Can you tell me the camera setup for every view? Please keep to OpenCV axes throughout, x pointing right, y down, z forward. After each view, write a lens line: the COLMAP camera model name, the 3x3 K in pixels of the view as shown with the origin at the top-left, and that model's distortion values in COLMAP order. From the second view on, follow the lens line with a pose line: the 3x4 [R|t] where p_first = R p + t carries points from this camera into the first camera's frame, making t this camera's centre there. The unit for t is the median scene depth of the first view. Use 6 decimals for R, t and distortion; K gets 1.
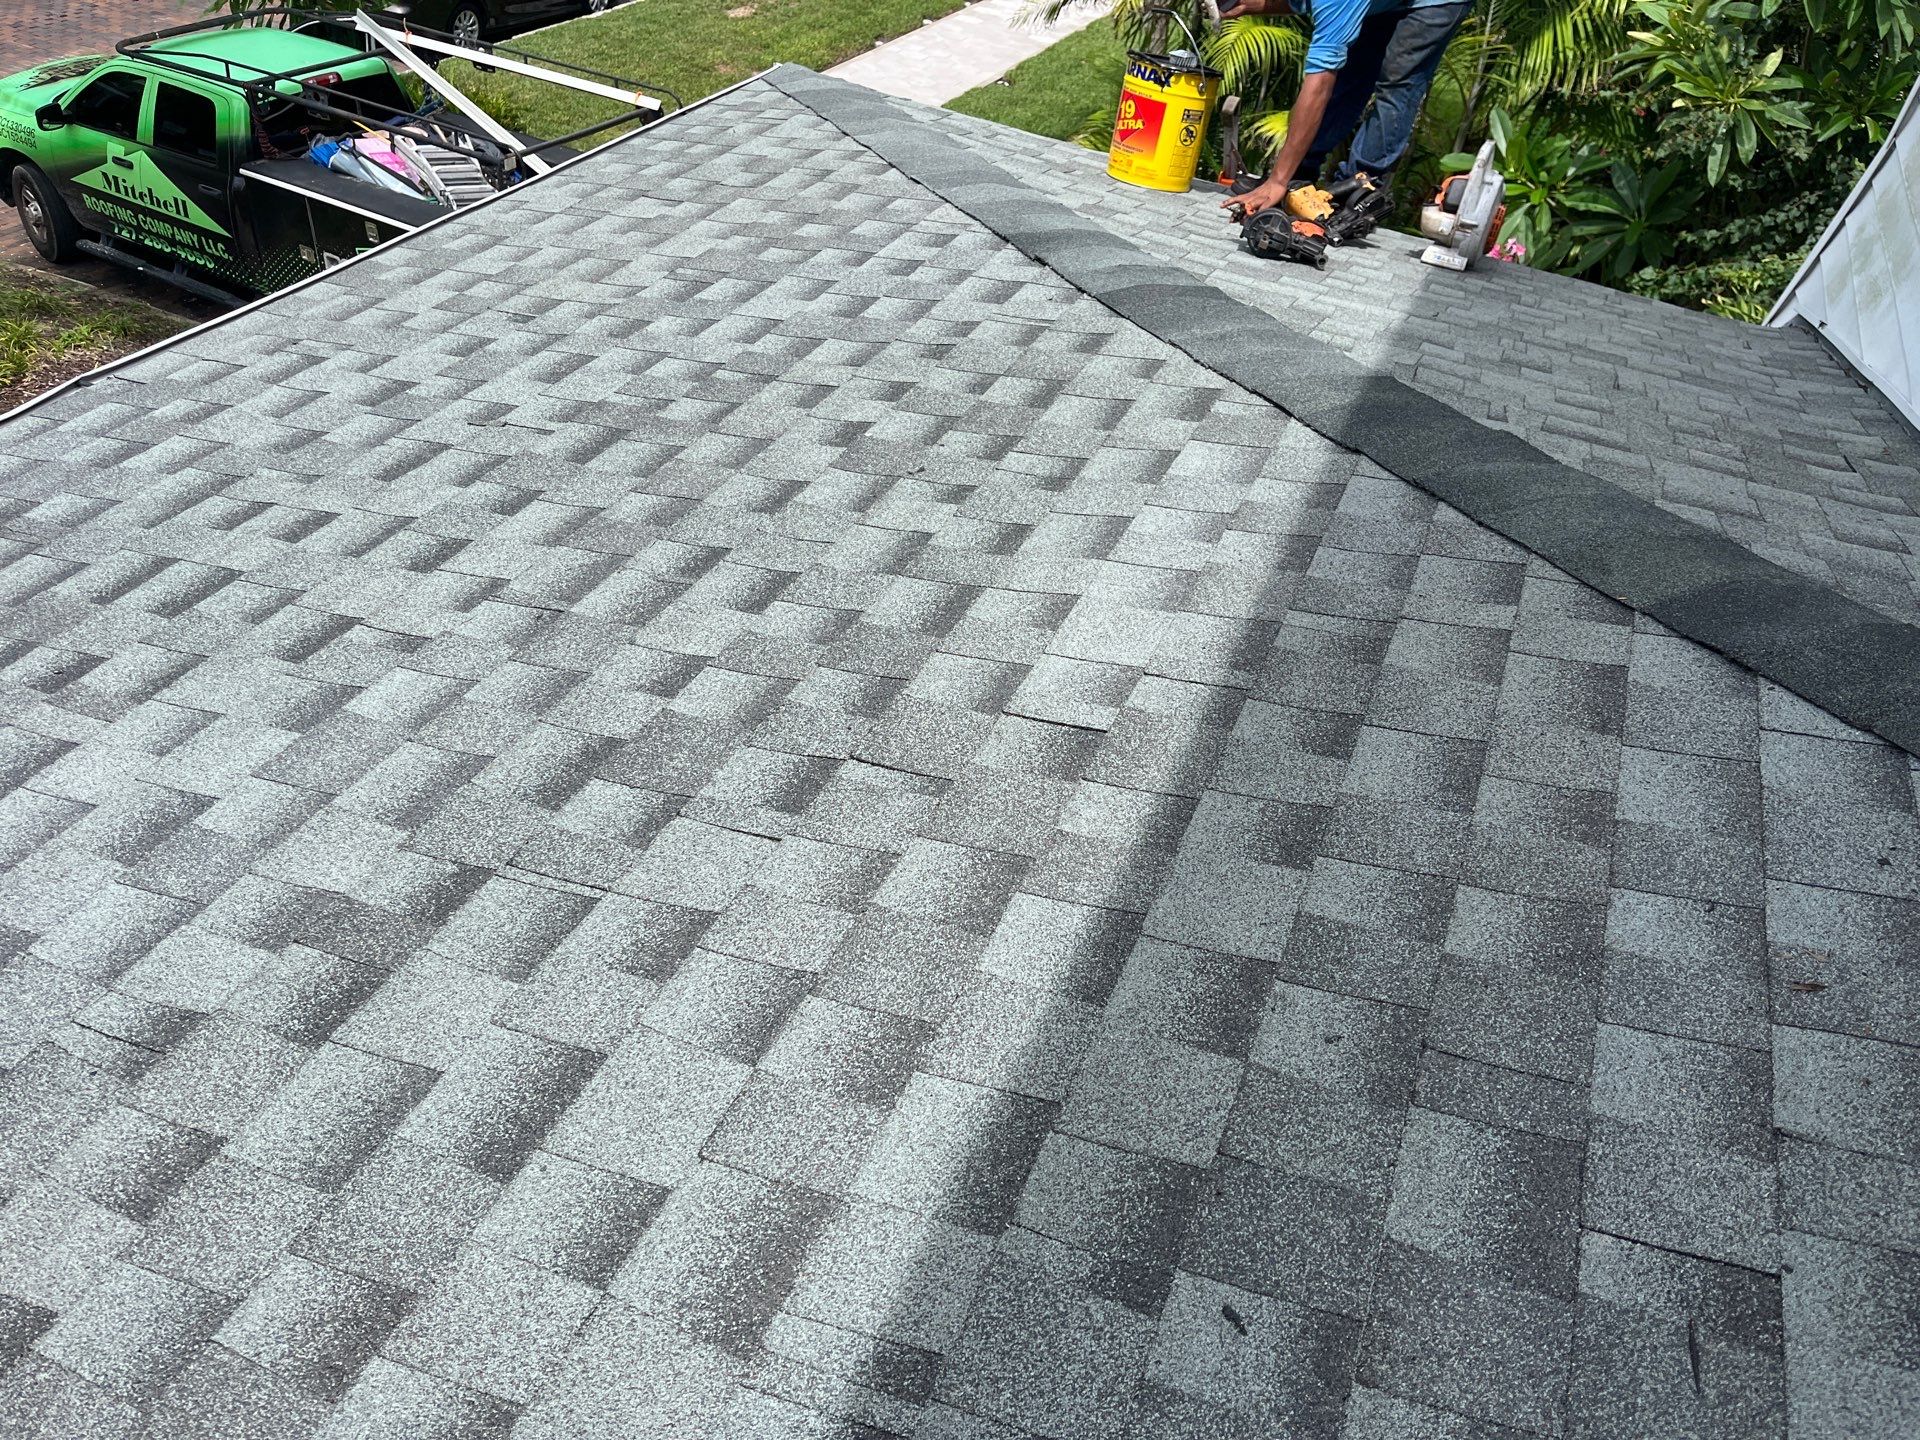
lens RADIAL K [[1454.8, 0, 961.6], [0, 1454.8, 713.7], [0, 0, 1]] dist [0.065140, -0.097331]
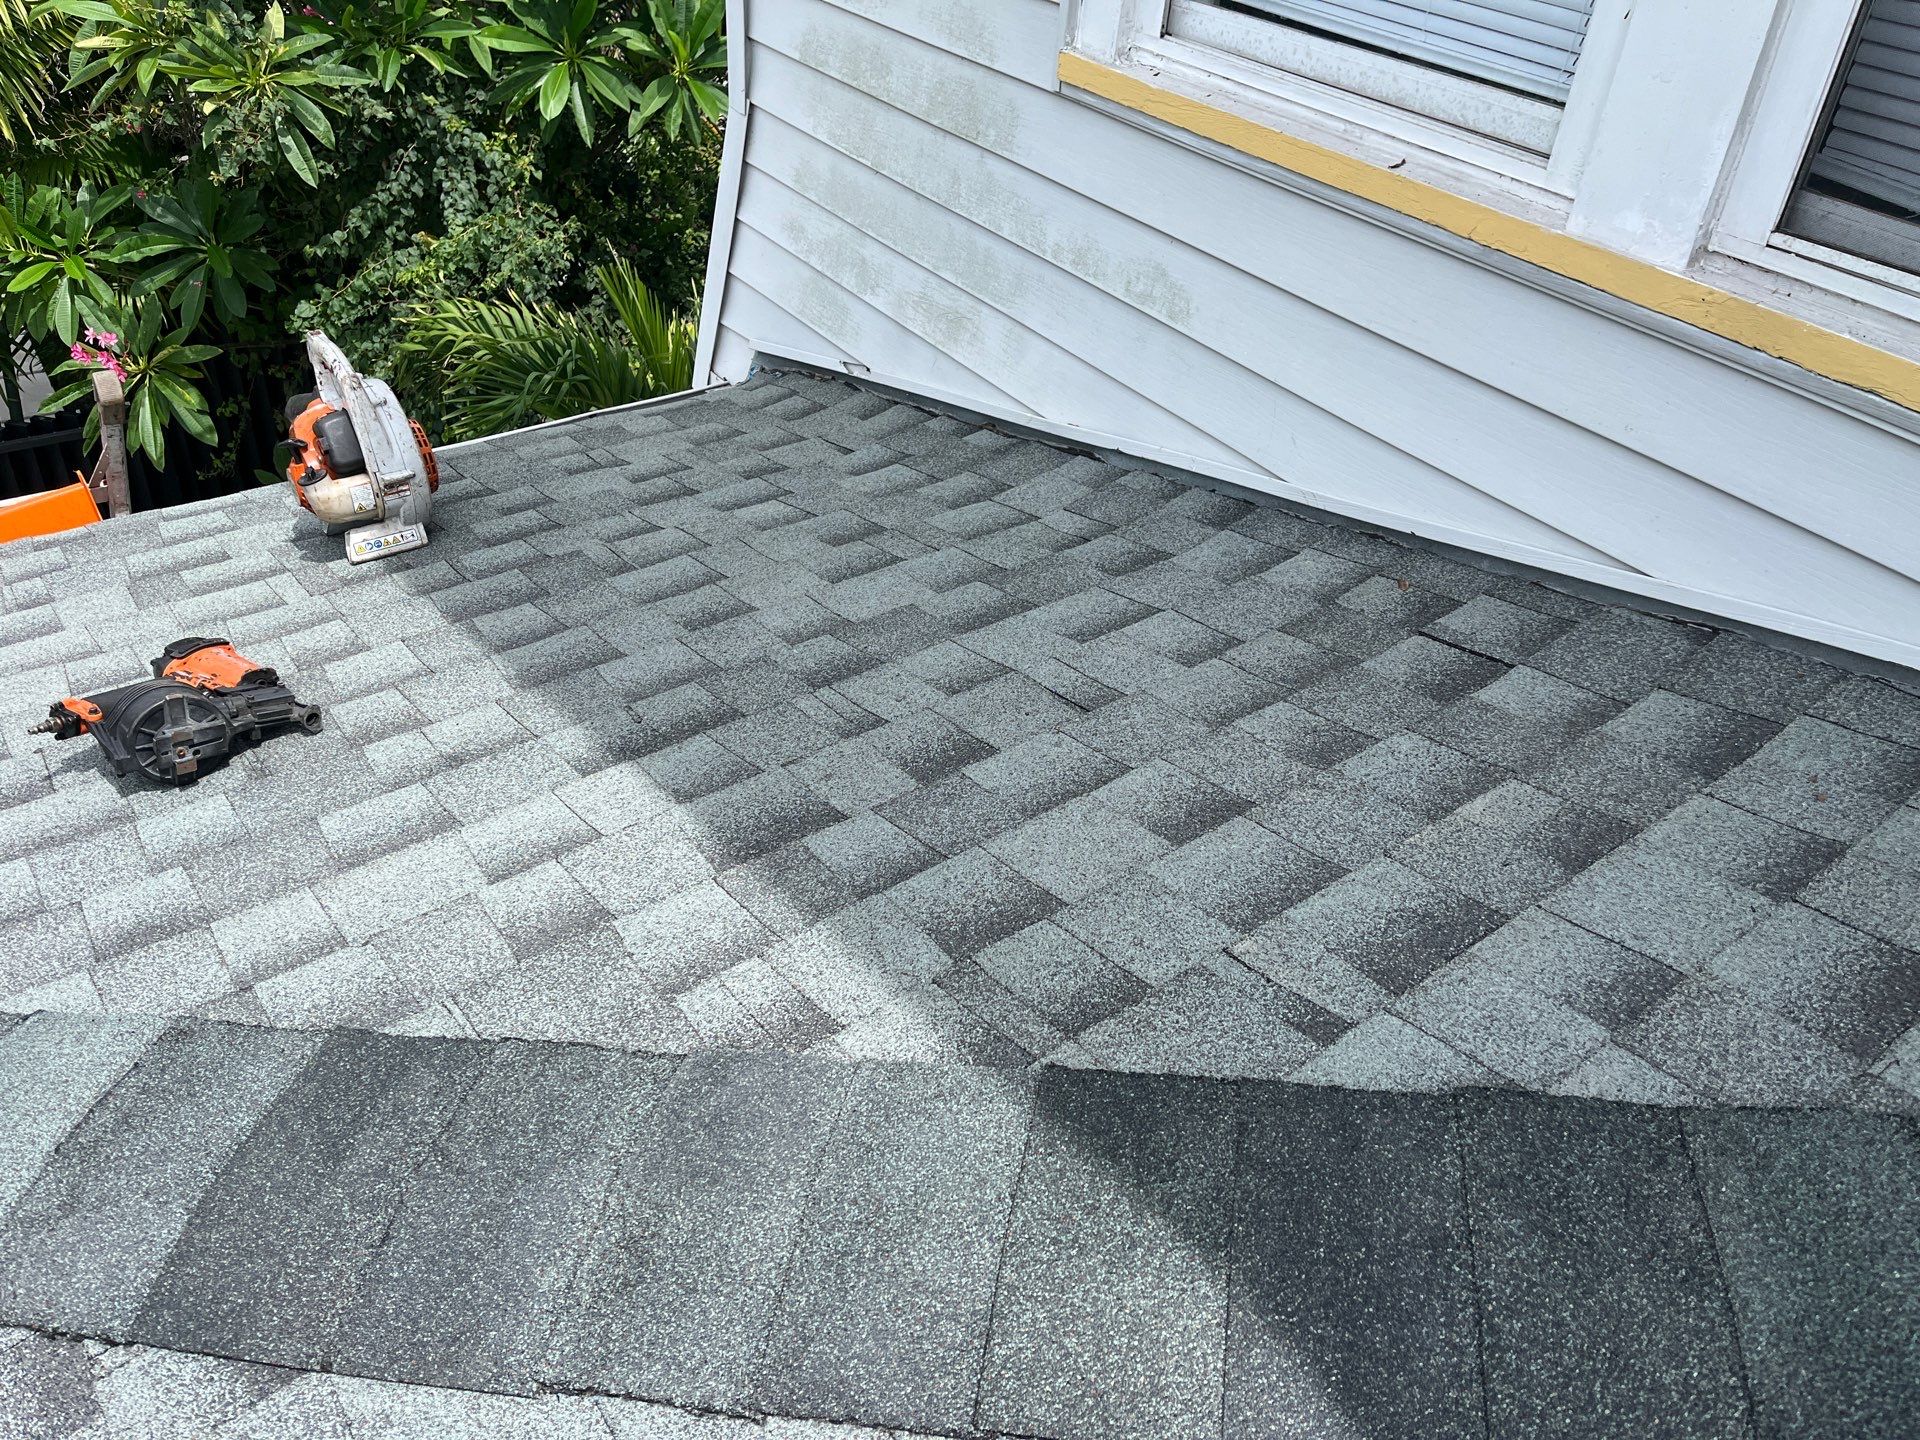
lens RADIAL K [[1447.9, 0, 980.3], [0, 1447.9, 716.3], [0, 0, 1]] dist [0.068380, -0.105225]
pose [[0.509388, -0.582507, 0.633411, 0.077518], [0.546772, 0.787474, 0.284475, -0.492732], [-0.664503, 0.201423, 0.719628, 0.756668]]
